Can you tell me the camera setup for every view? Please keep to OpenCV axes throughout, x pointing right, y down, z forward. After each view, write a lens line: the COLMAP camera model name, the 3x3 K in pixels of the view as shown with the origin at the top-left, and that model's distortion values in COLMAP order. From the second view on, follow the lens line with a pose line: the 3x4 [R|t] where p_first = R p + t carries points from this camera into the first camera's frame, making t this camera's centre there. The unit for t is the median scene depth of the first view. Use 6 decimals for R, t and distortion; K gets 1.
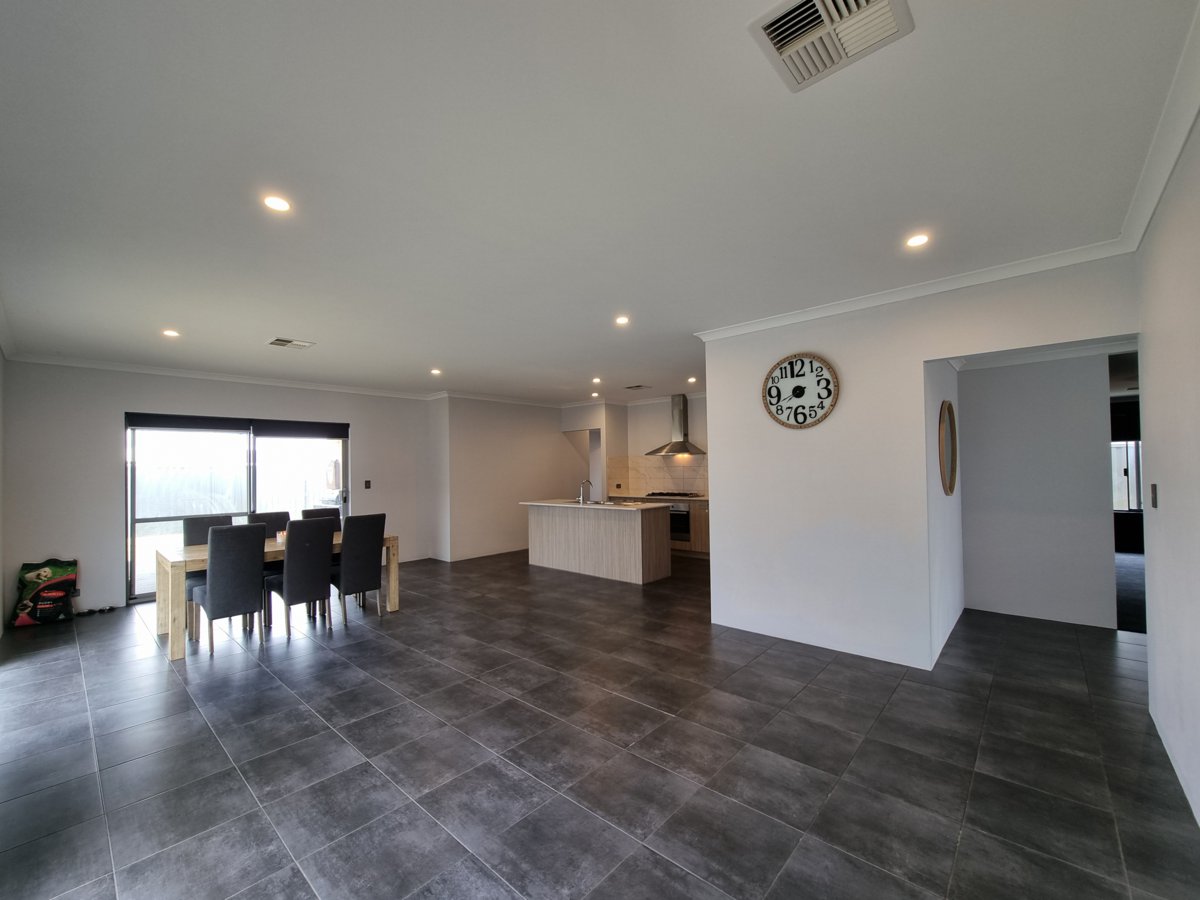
lens RADIAL K [[490.7, 0, 598.6], [0, 490.7, 466.0], [0, 0, 1]] dist [-0.000439, 0.000007]
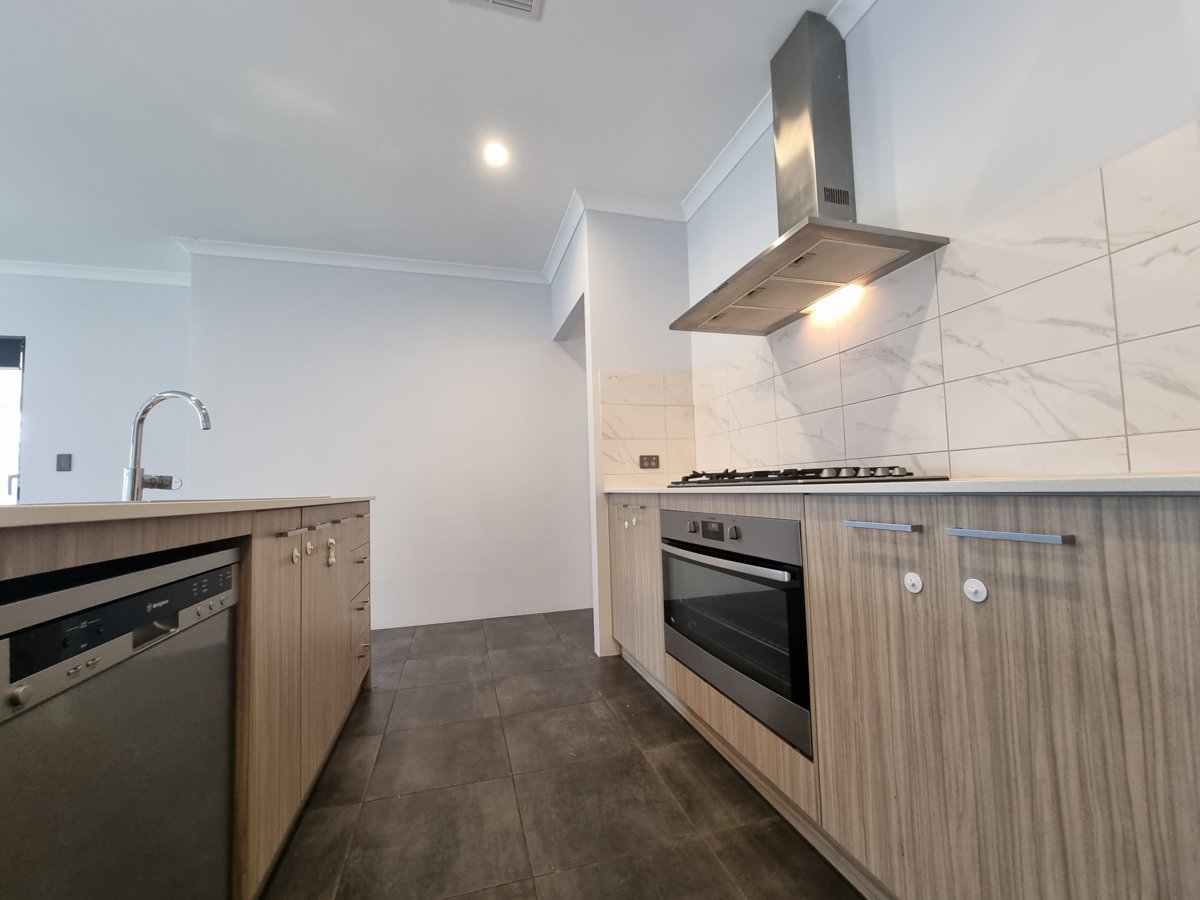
lens RADIAL K [[490.7, 0, 598.6], [0, 490.7, 466.0], [0, 0, 1]] dist [-0.000439, 0.000007]
pose [[0.849568, -0.033687, -0.526403, 0.414985], [0.017553, 0.999211, -0.035617, 0.124569], [0.527188, 0.021019, 0.849489, 1.609022]]
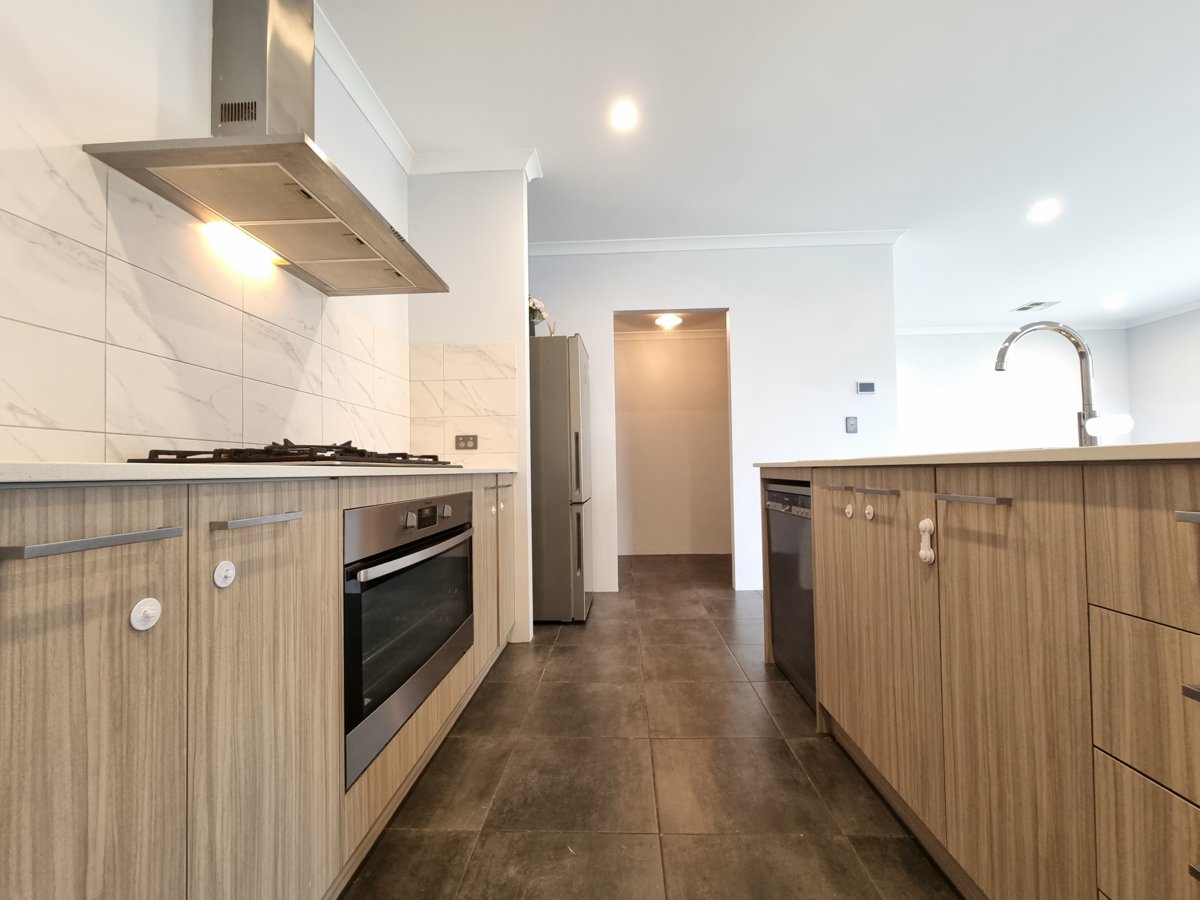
lens RADIAL K [[494.6, 0, 600.0], [0, 494.6, 455.6], [0, 0, 1]] dist [-0.000454, -0.000067]
pose [[-0.635953, 0.051411, 0.770014, -0.101220], [0.024801, 0.998625, -0.046191, 0.141118], [-0.771329, -0.010278, -0.636353, 2.157049]]
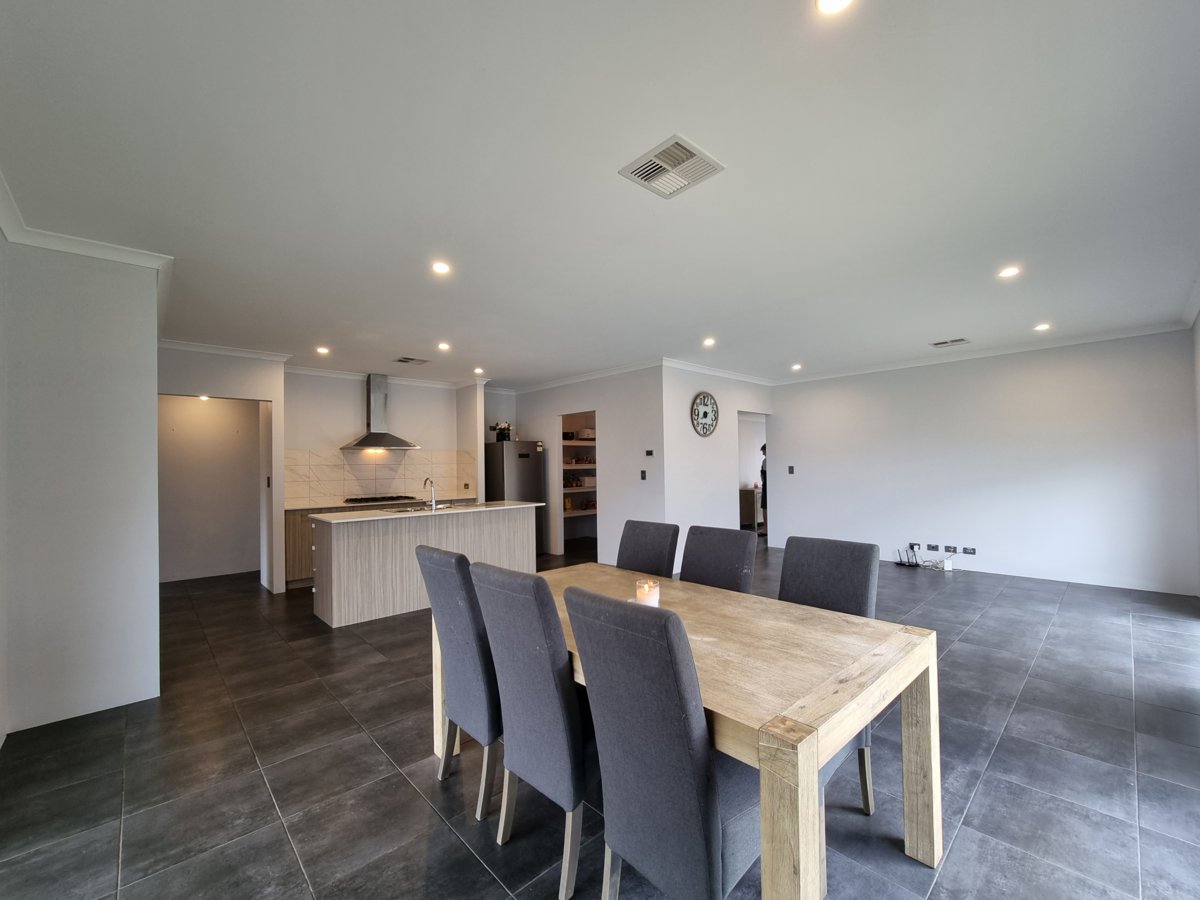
lens RADIAL K [[494.6, 0, 600.0], [0, 494.6, 455.6], [0, 0, 1]] dist [-0.000454, -0.000067]
pose [[0.087777, 0.034343, 0.995548, -1.286073], [0.012341, 0.999291, -0.035561, 0.043706], [-0.996064, 0.015407, 0.087291, 1.195537]]
